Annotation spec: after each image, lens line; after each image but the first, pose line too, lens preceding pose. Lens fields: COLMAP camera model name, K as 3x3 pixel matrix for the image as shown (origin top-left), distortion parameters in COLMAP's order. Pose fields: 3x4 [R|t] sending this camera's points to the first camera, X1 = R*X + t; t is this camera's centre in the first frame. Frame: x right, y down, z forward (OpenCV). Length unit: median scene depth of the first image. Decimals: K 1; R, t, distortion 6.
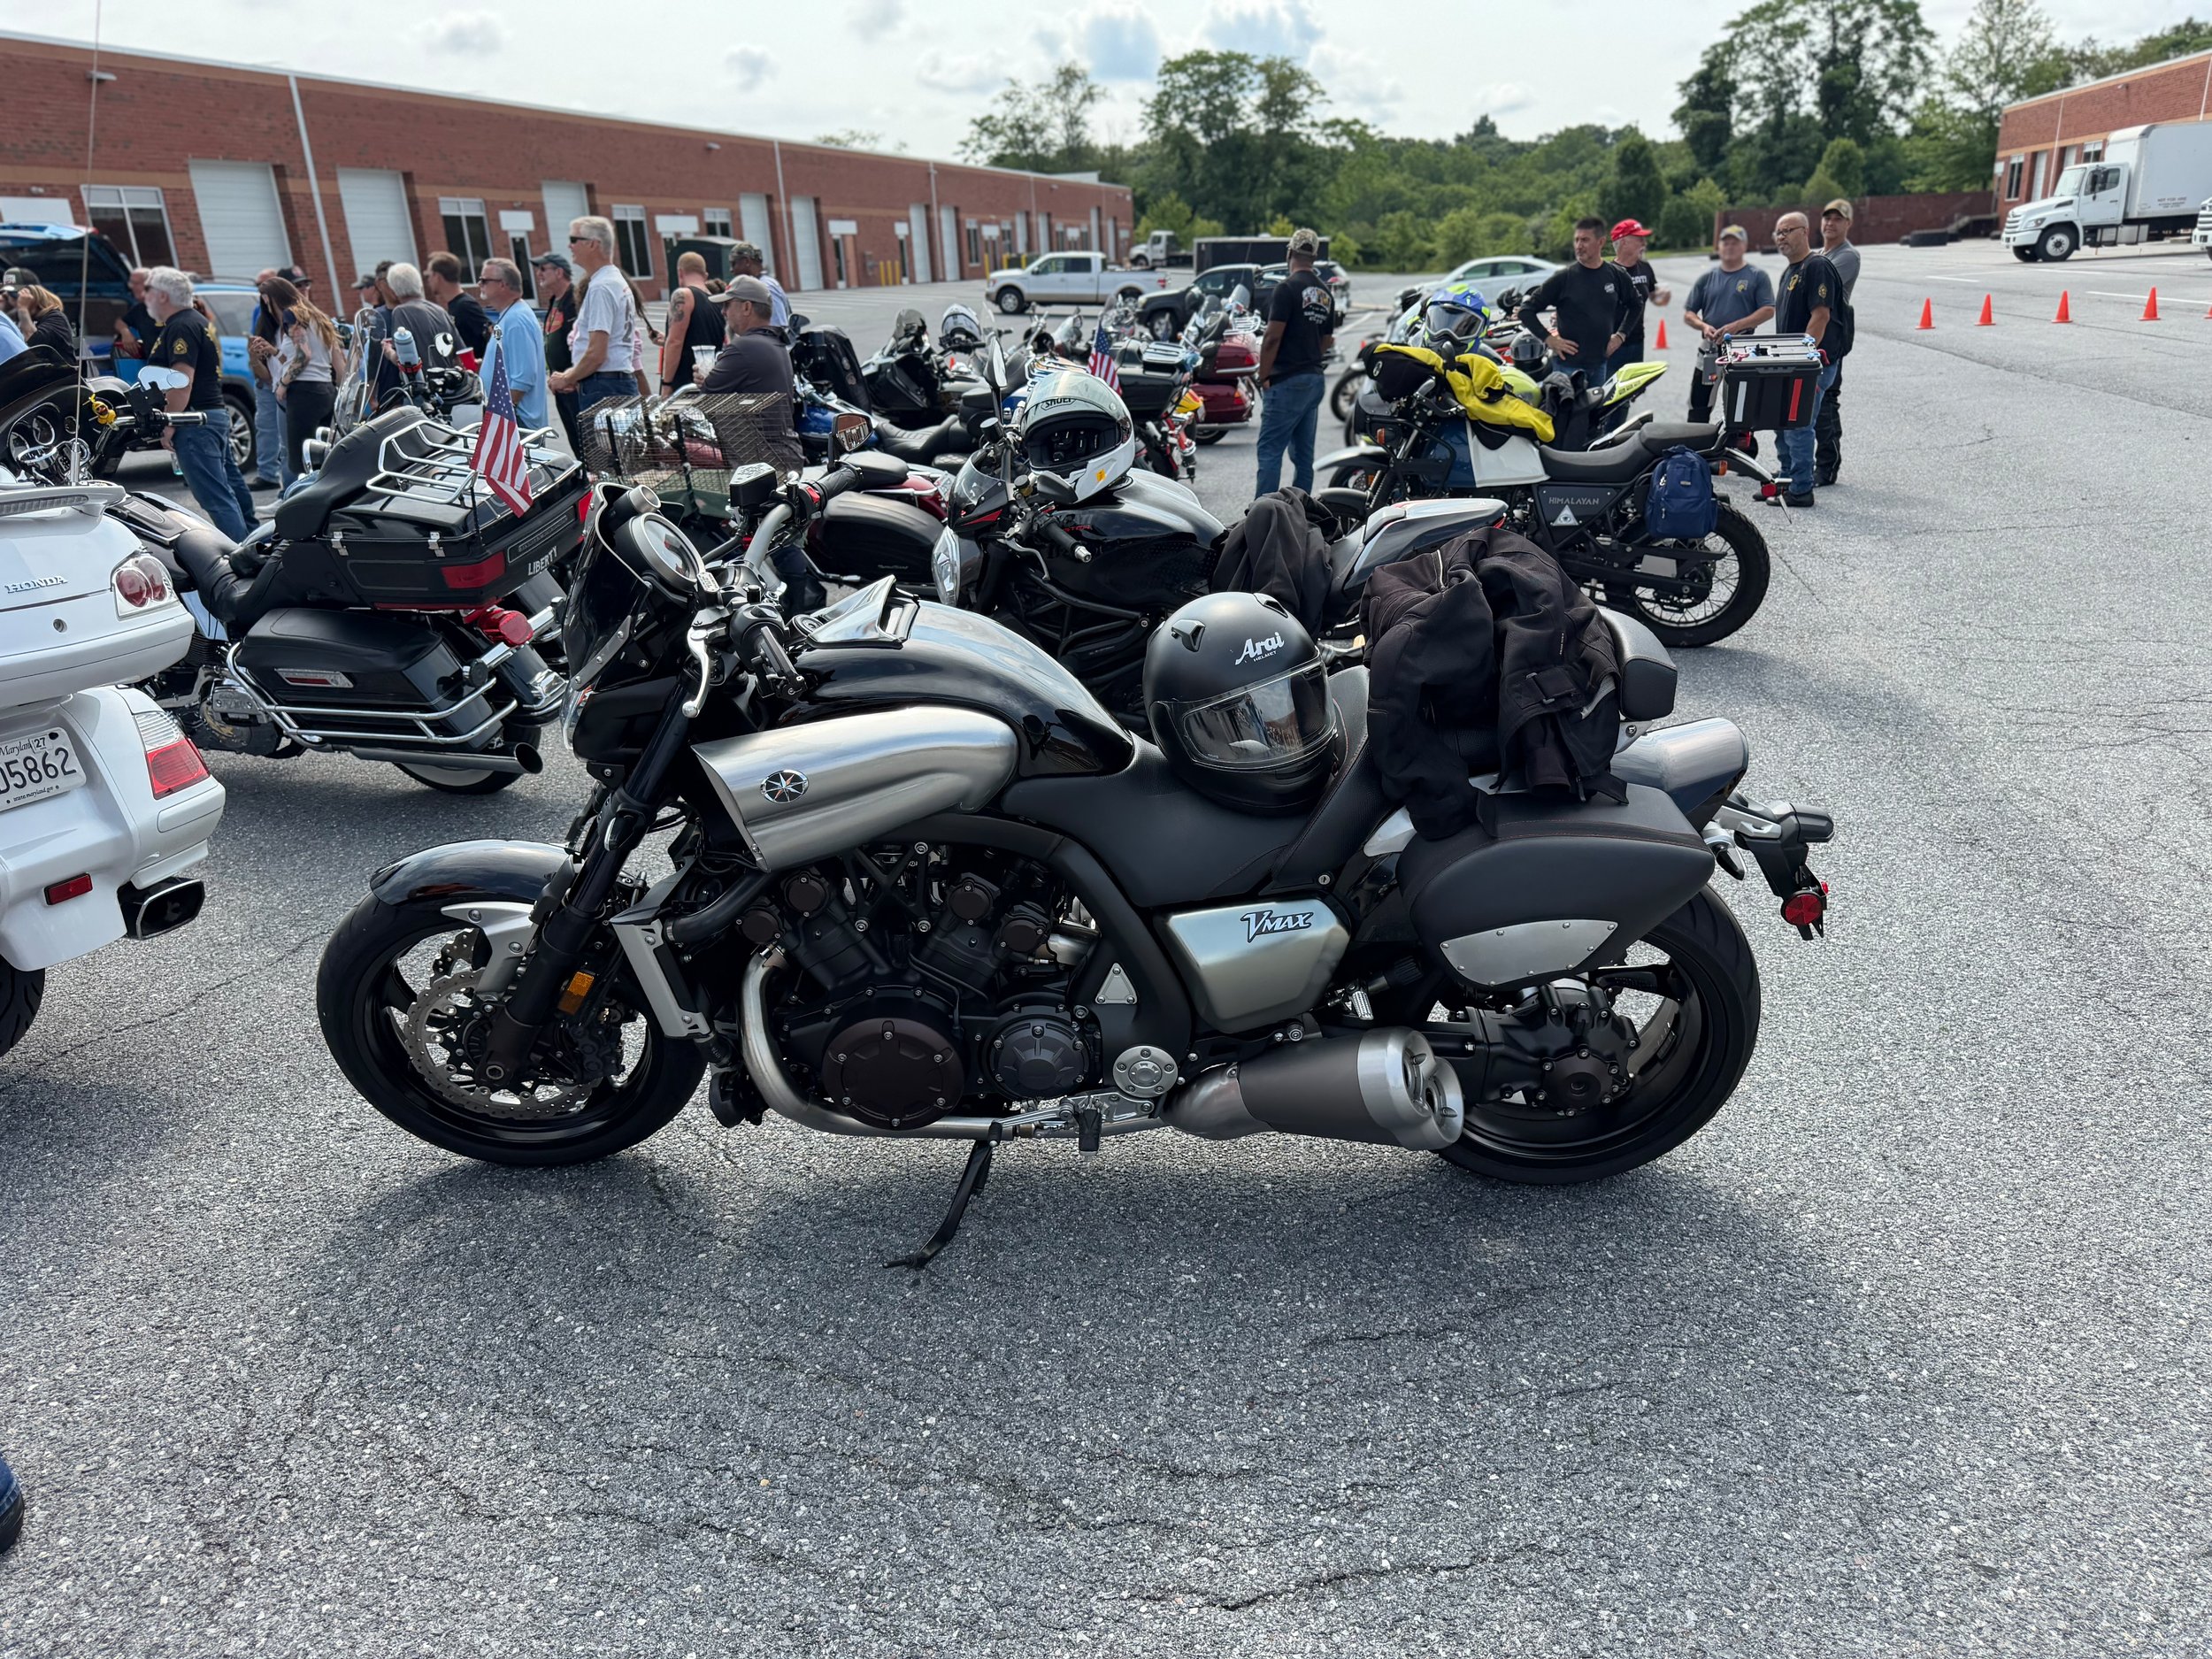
lens RADIAL K [[1591.6, 0, 1109.4], [0, 1591.6, 845.8], [0, 0, 1]] dist [0.016008, -0.018426]
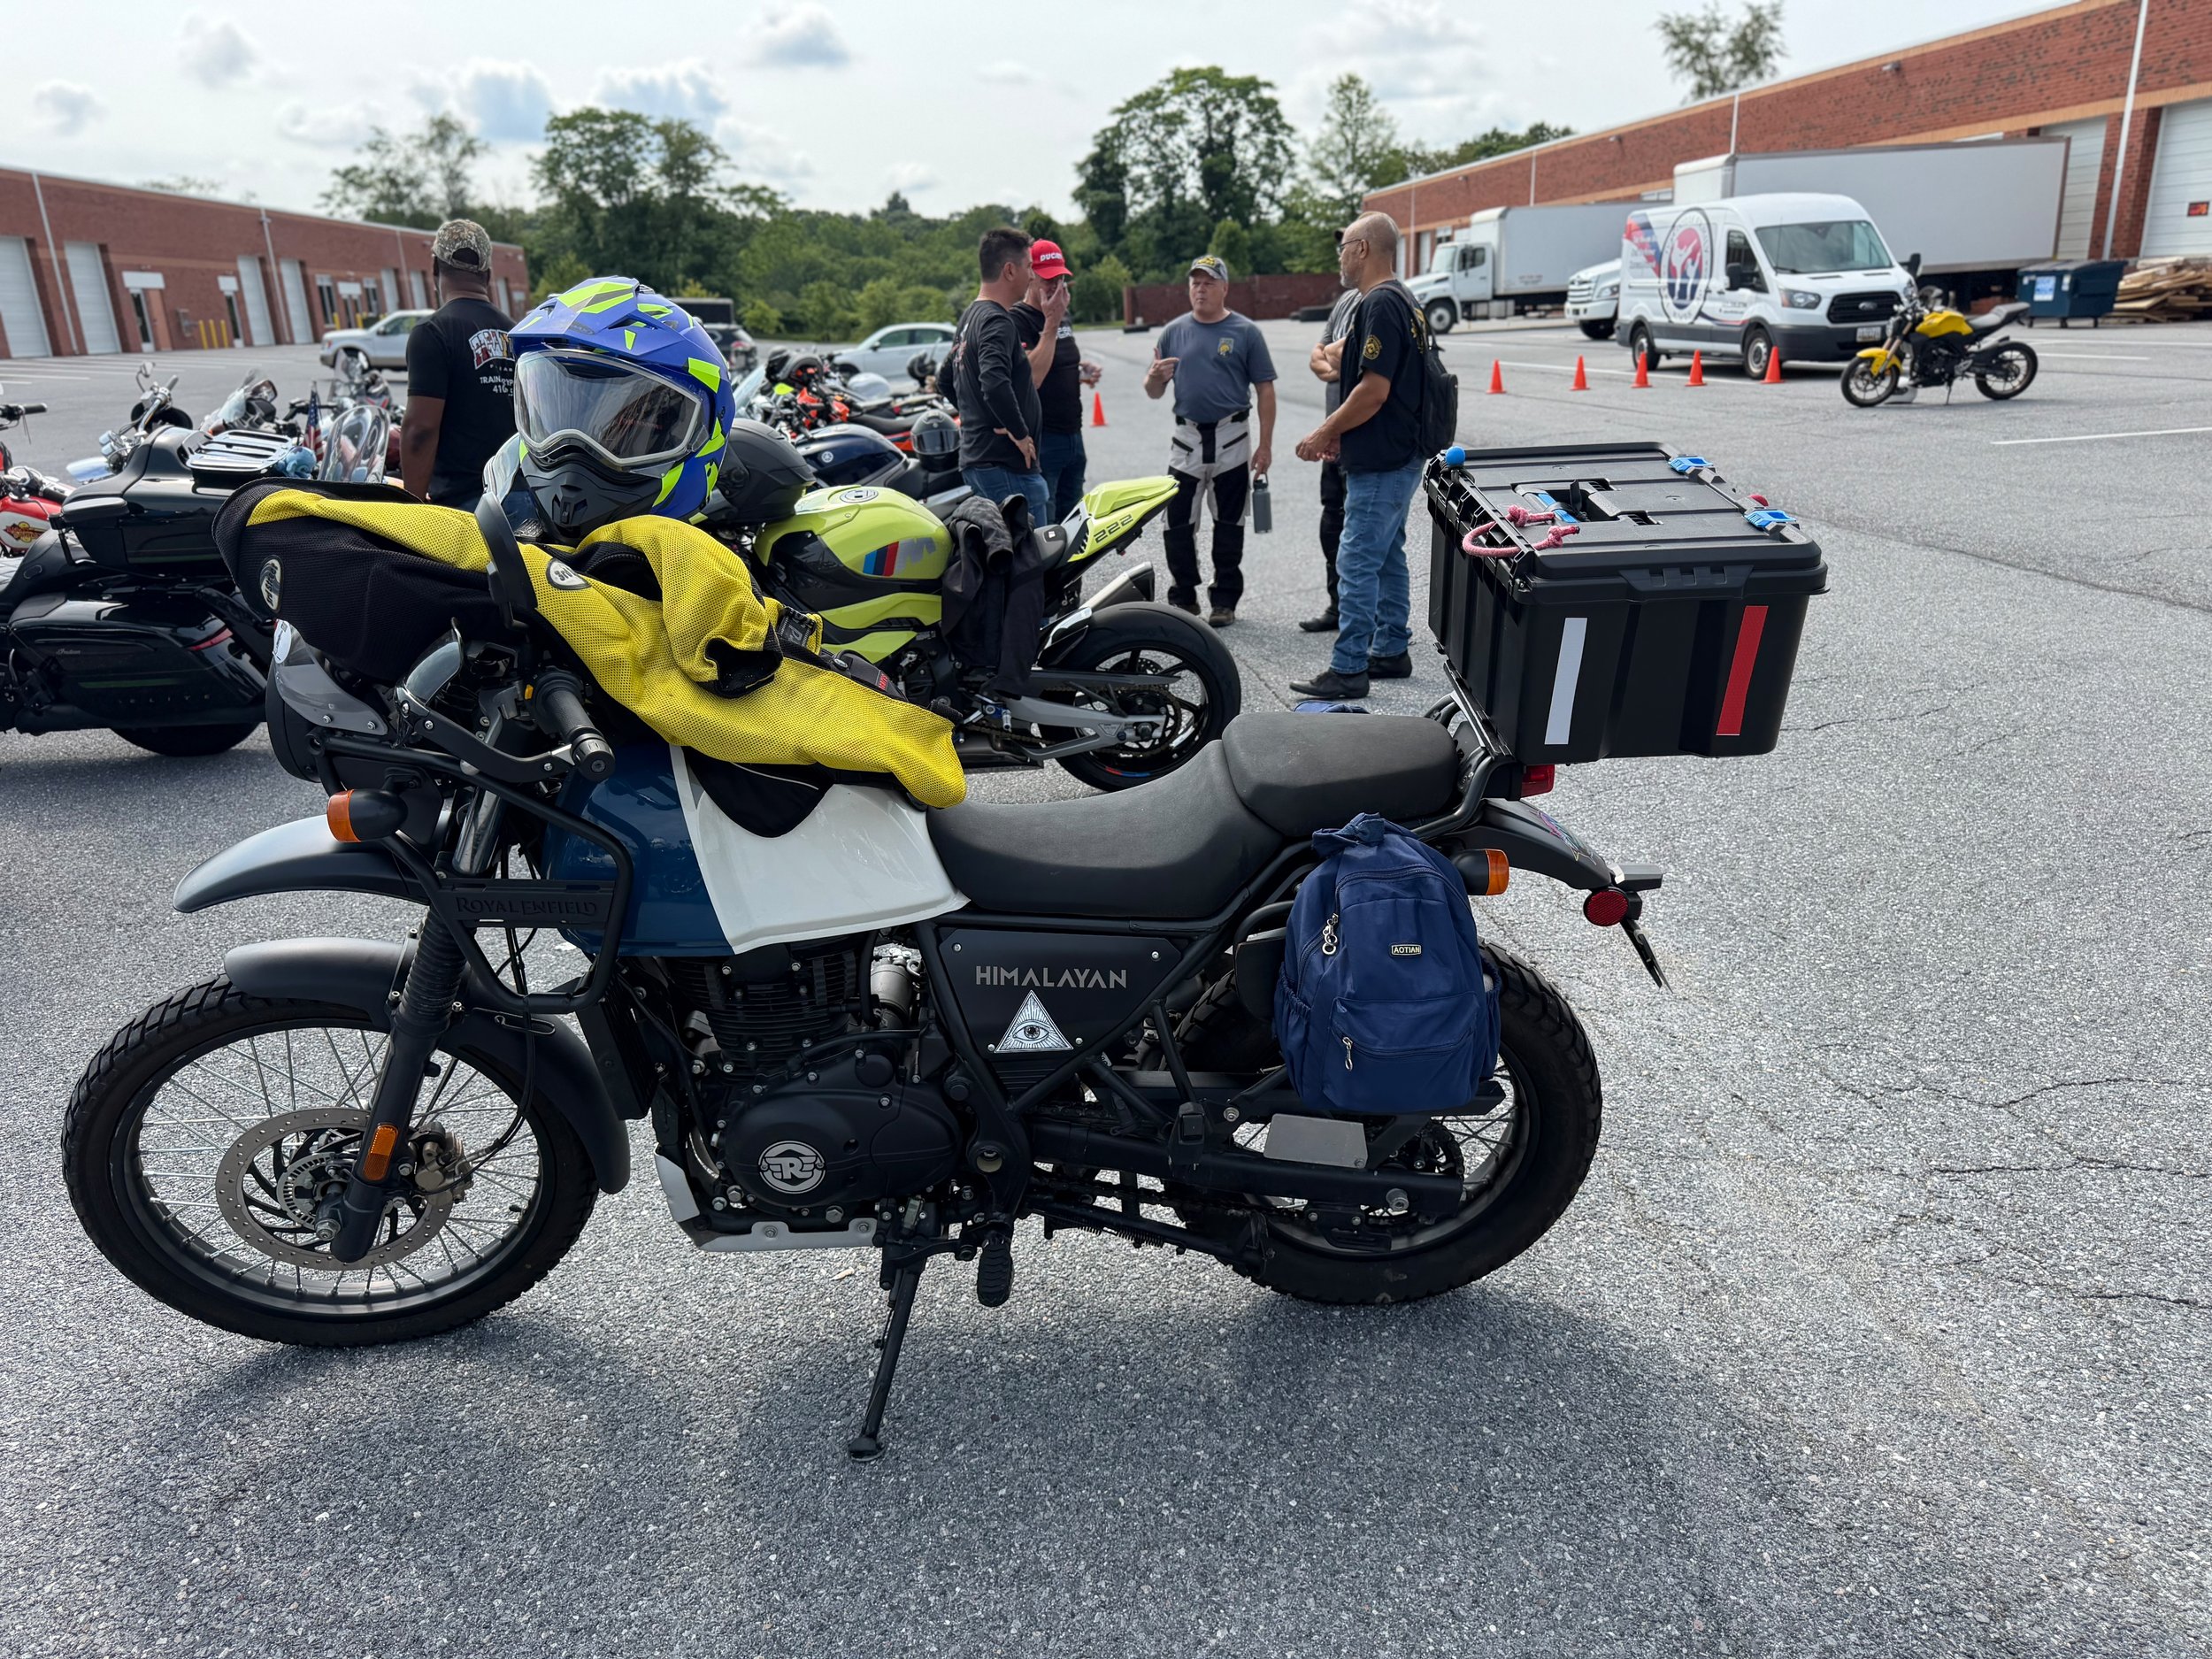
lens RADIAL K [[1591.6, 0, 1109.4], [0, 1591.6, 845.8], [0, 0, 1]] dist [0.016008, -0.018426]
pose [[0.944421, -0.091408, 0.315773, 0.010259], [0.103827, 0.994336, -0.022694, -0.011589], [-0.311910, 0.054218, 0.948563, 0.034845]]
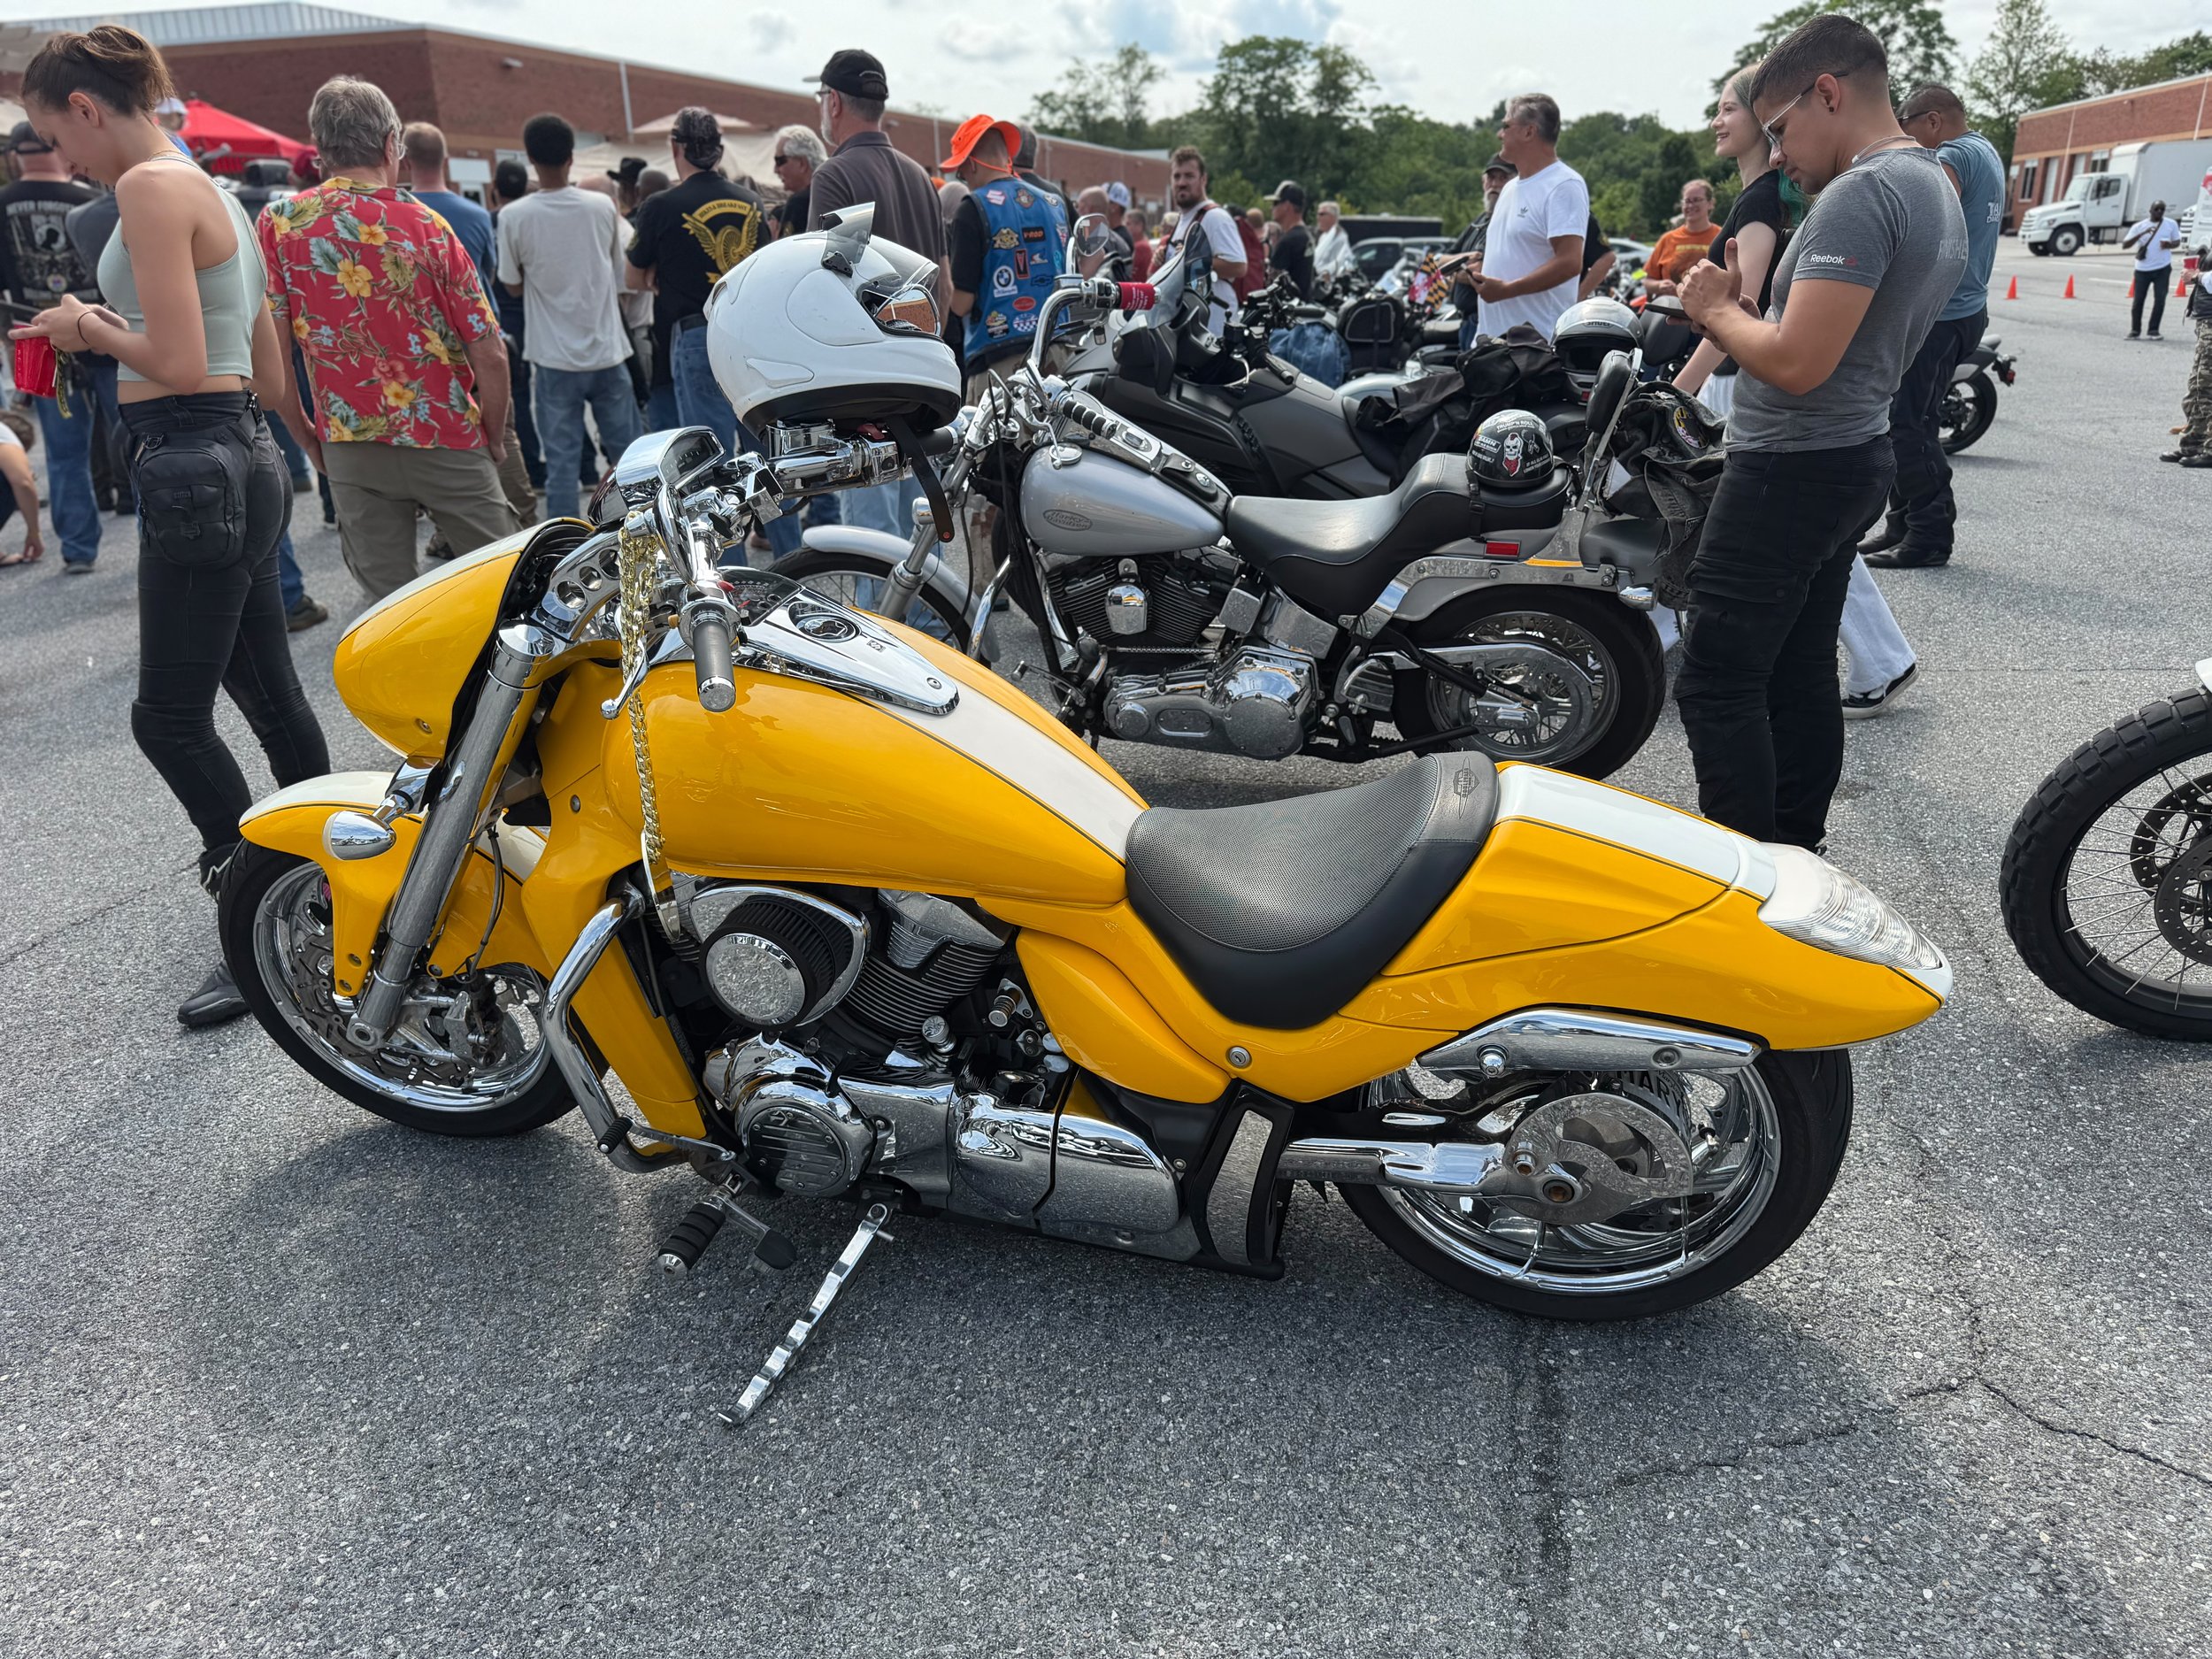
lens RADIAL K [[1599.5, 0, 1106.0], [0, 1599.5, 829.5], [0, 0, 1]] dist [0.006925, -0.009369]
pose [[0.999666, 0.025574, 0.003819, -0.038717], [-0.025591, 0.999662, 0.004512, 0.025071], [-0.003702, -0.004608, 0.999983, -0.064932]]
